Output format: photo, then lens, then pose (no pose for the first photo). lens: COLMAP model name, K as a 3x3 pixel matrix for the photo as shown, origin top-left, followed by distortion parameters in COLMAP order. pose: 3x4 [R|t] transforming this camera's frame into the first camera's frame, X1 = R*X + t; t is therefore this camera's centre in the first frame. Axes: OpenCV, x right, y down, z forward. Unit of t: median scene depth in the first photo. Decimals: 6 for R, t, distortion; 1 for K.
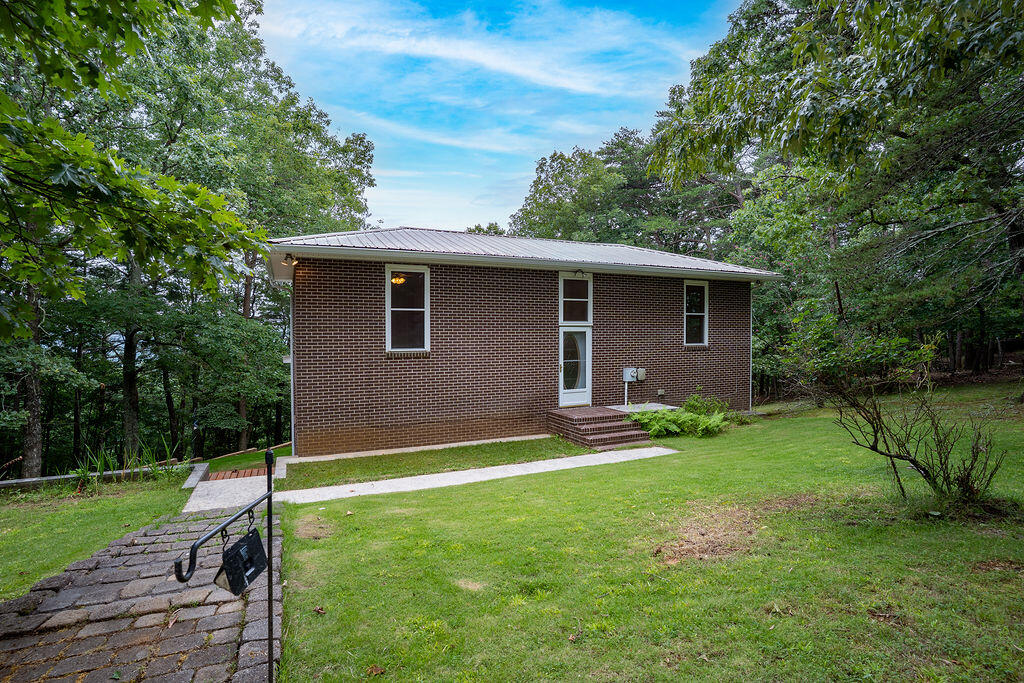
lens RADIAL K [[498.6, 0, 511.0], [0, 498.6, 339.7], [0, 0, 1]] dist [-0.070231, 0.029796]
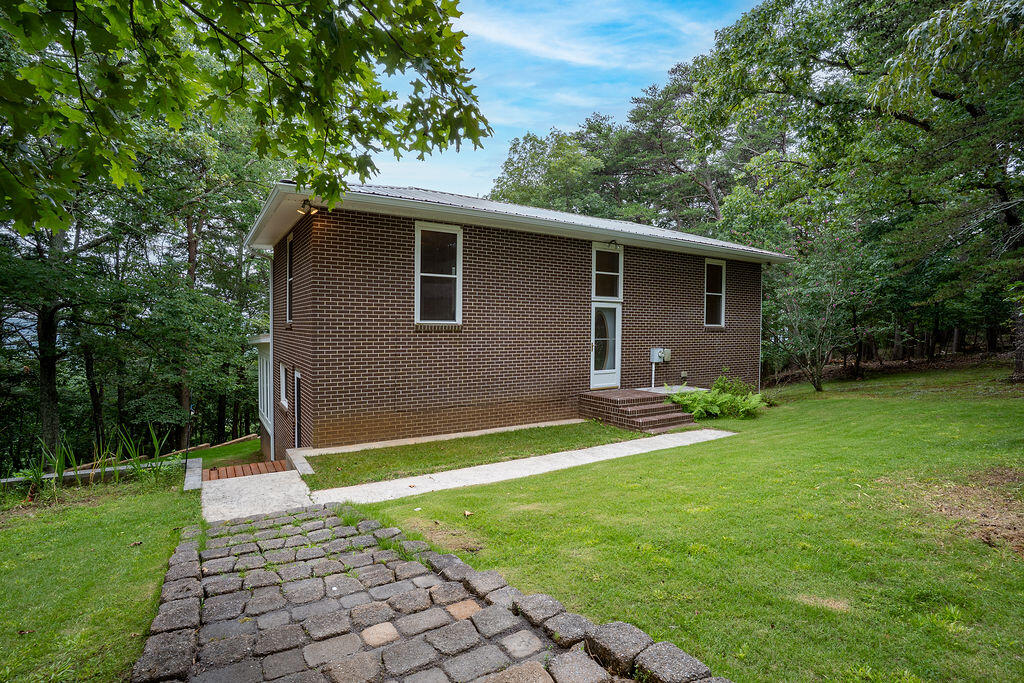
lens RADIAL K [[498.6, 0, 510.7], [0, 498.6, 338.4], [0, 0, 1]] dist [-0.070231, 0.029796]
pose [[0.991073, 0.007474, 0.133108, -0.189150], [-0.008614, 0.999931, 0.007992, 0.038962], [-0.133039, -0.009067, 0.991069, 0.120679]]
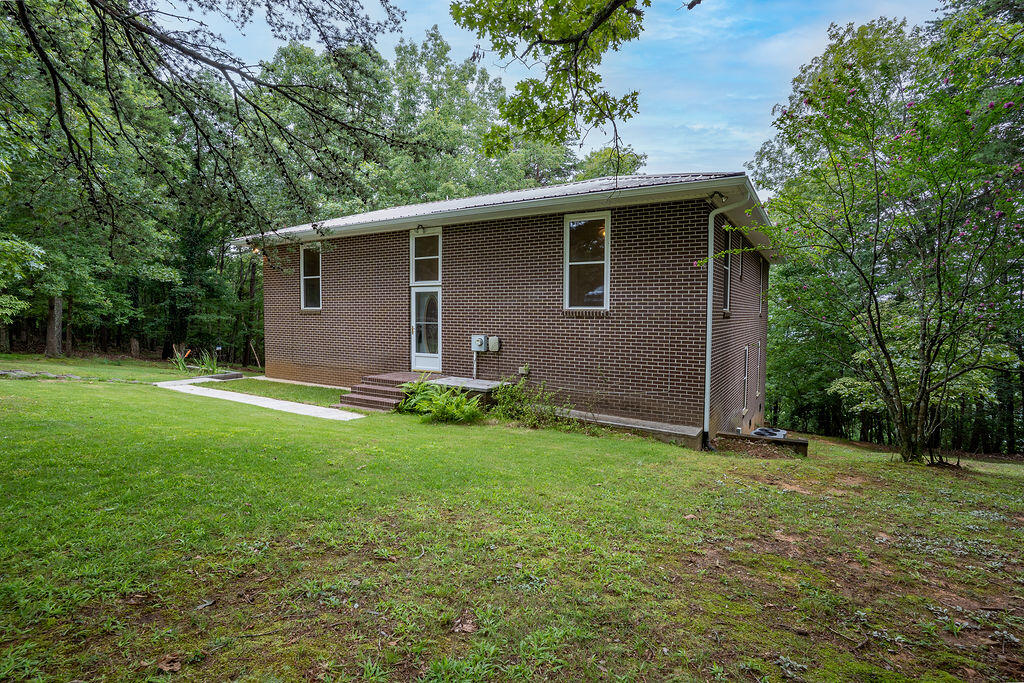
lens RADIAL K [[498.6, 0, 514.6], [0, 498.6, 341.5], [0, 0, 1]] dist [-0.070231, 0.029796]
pose [[0.561930, 0.055606, -0.825314, 1.116860], [-0.020325, 0.998365, 0.053427, 0.026200], [0.826935, -0.013248, 0.562142, 0.680087]]
